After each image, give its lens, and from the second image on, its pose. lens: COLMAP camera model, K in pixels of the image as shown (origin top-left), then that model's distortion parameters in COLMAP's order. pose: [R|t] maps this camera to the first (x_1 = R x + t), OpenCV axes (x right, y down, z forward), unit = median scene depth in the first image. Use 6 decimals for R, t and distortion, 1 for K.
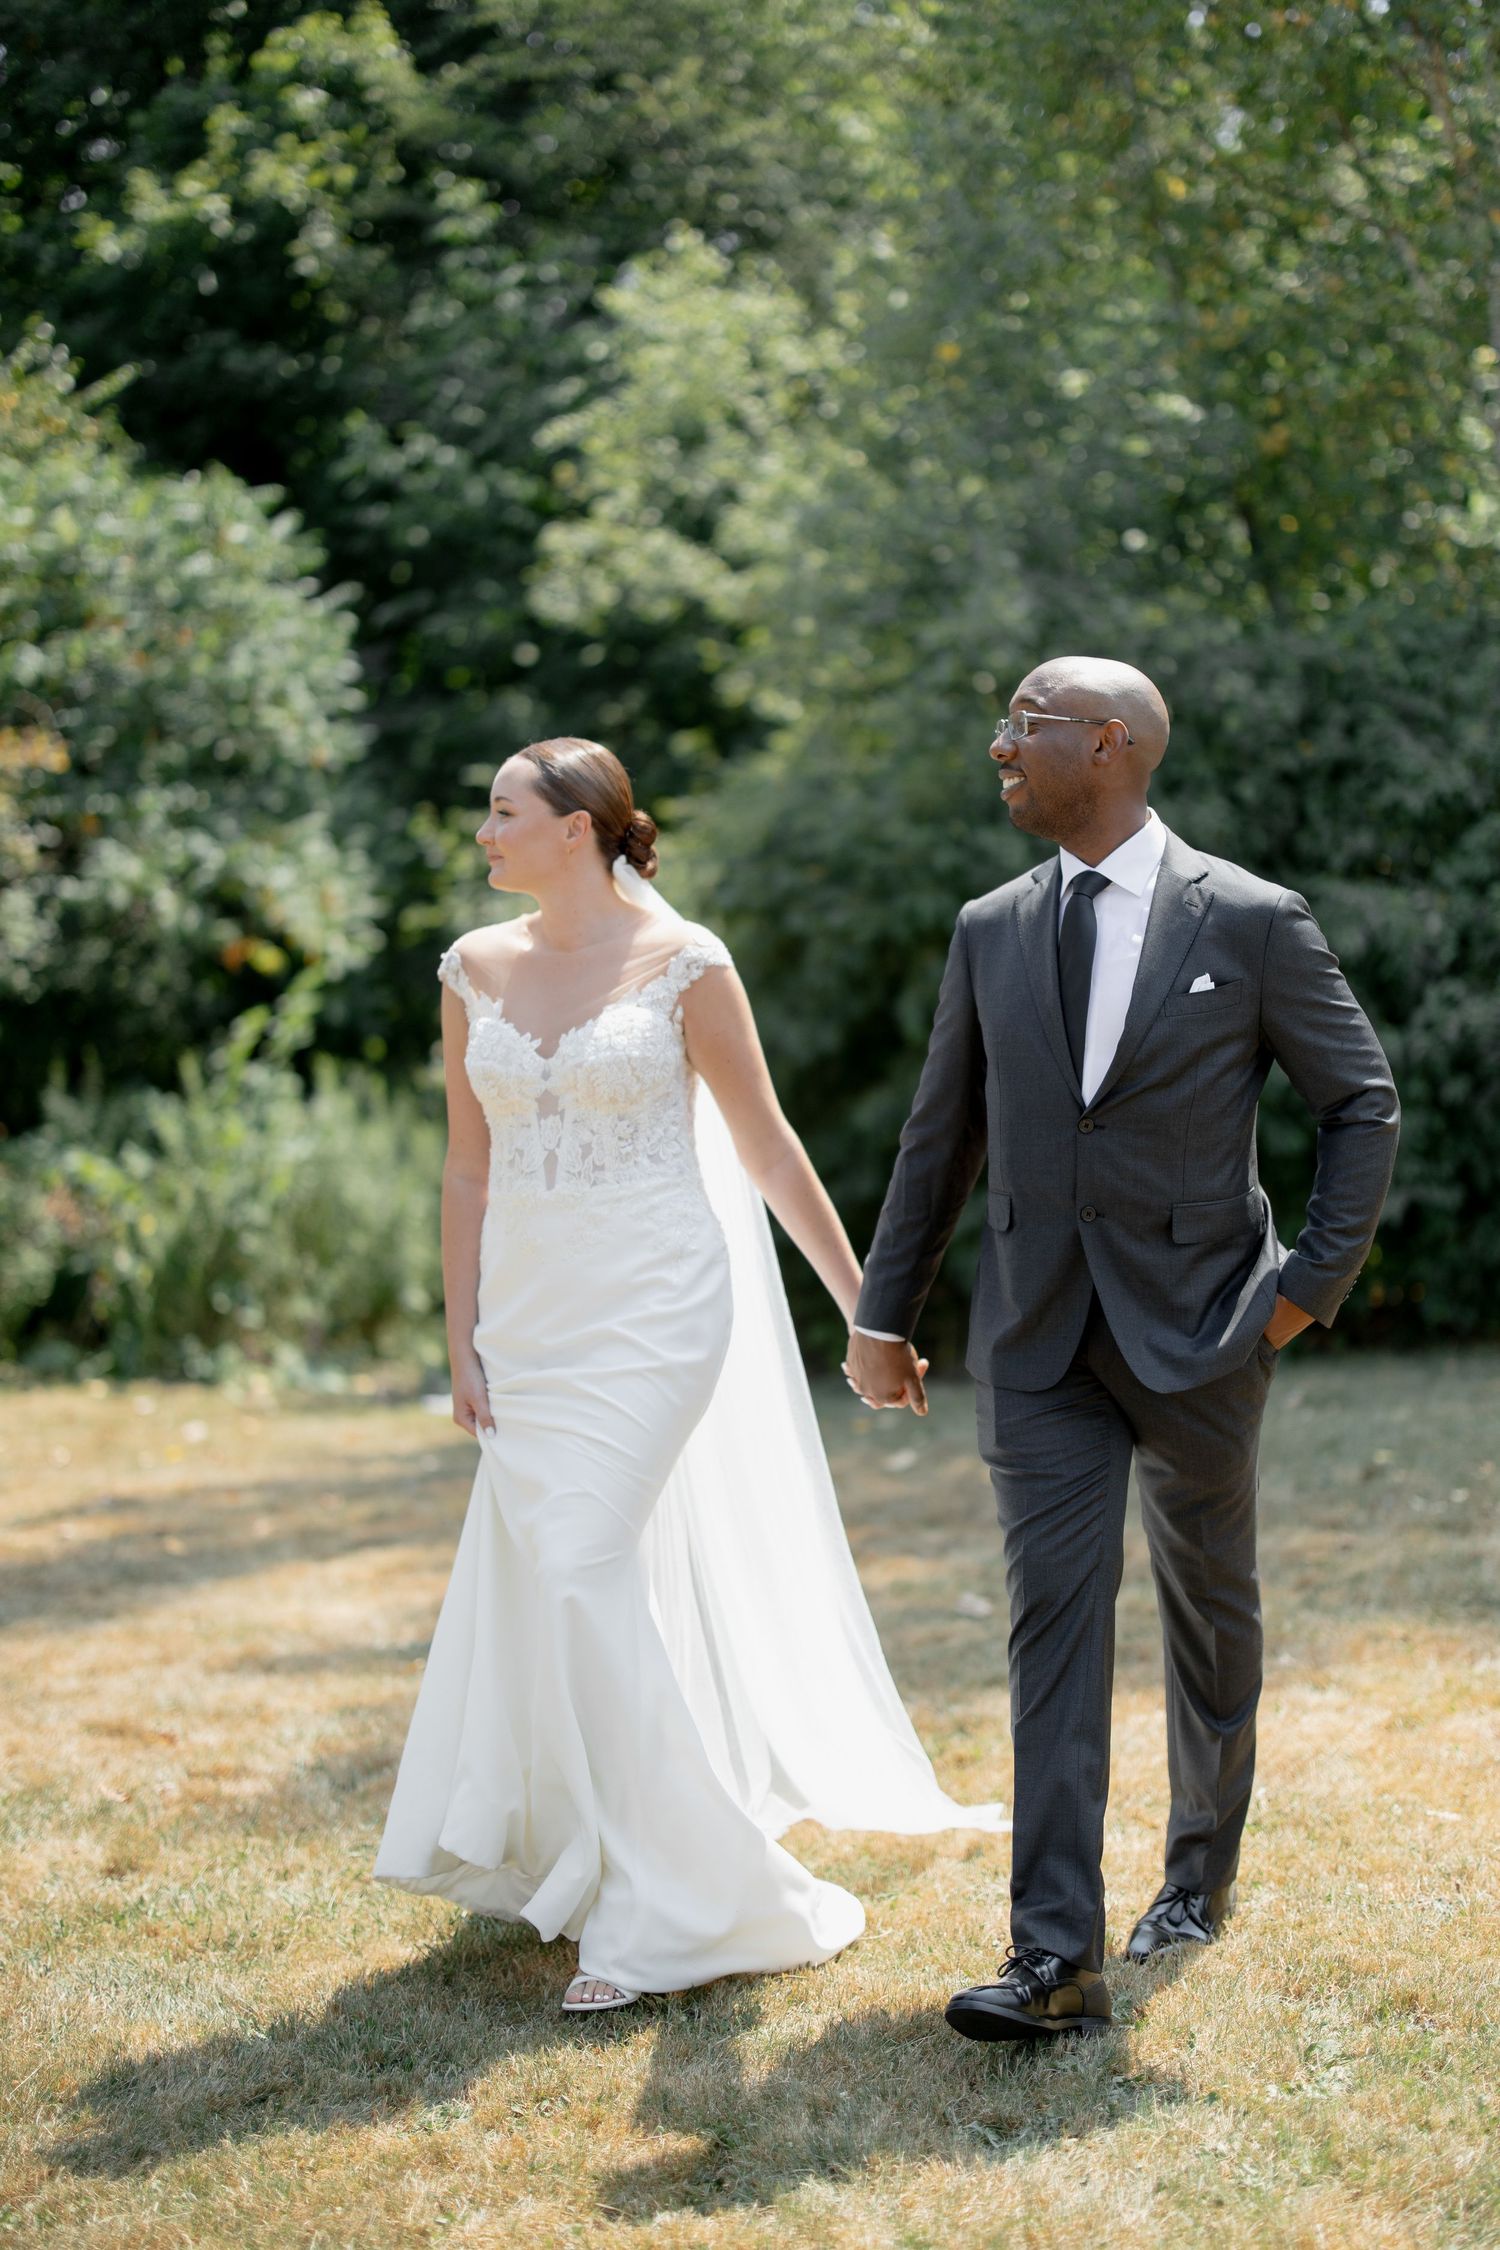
lens RADIAL K [[3387.6, 0, 740.9], [0, 3387.6, 1125.4], [0, 0, 1]] dist [0.031444, 0.000000]
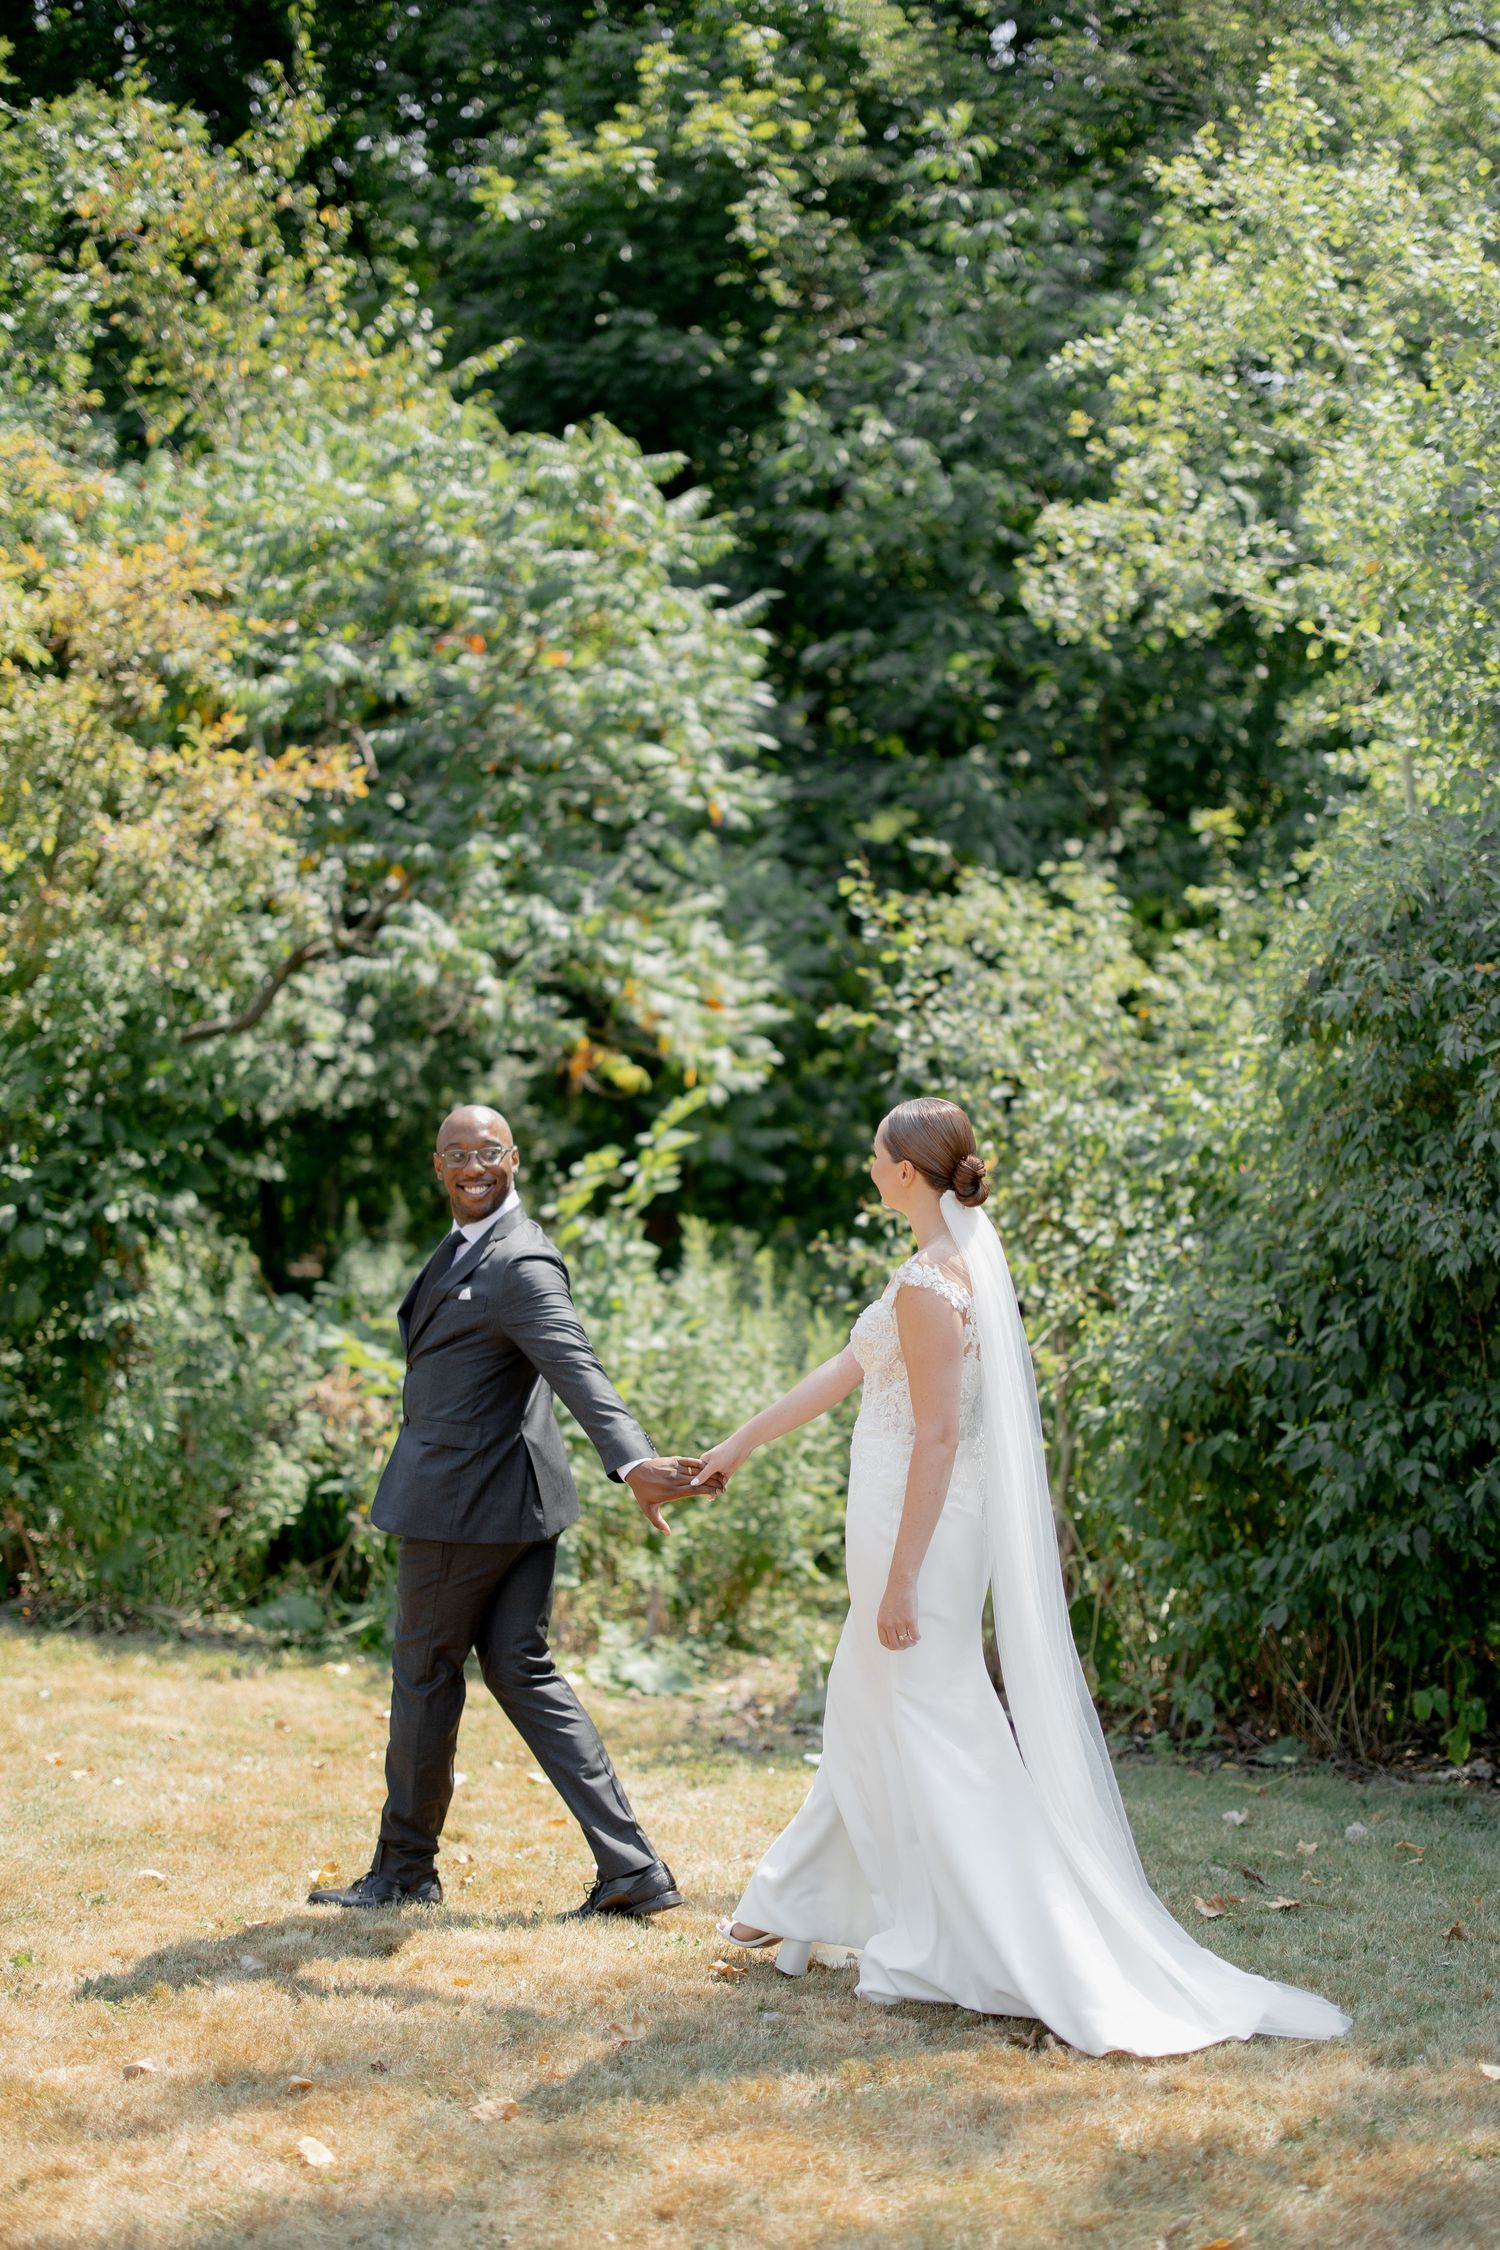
lens RADIAL K [[3387.6, 0, 748.4], [0, 3387.6, 1129.9], [0, 0, 1]] dist [0.031444, 0.000000]
pose [[0.991509, 0.055327, -0.117679, -0.025700], [-0.060740, 0.997230, -0.042919, -0.007486], [0.114978, 0.049702, 0.992124, 0.263213]]
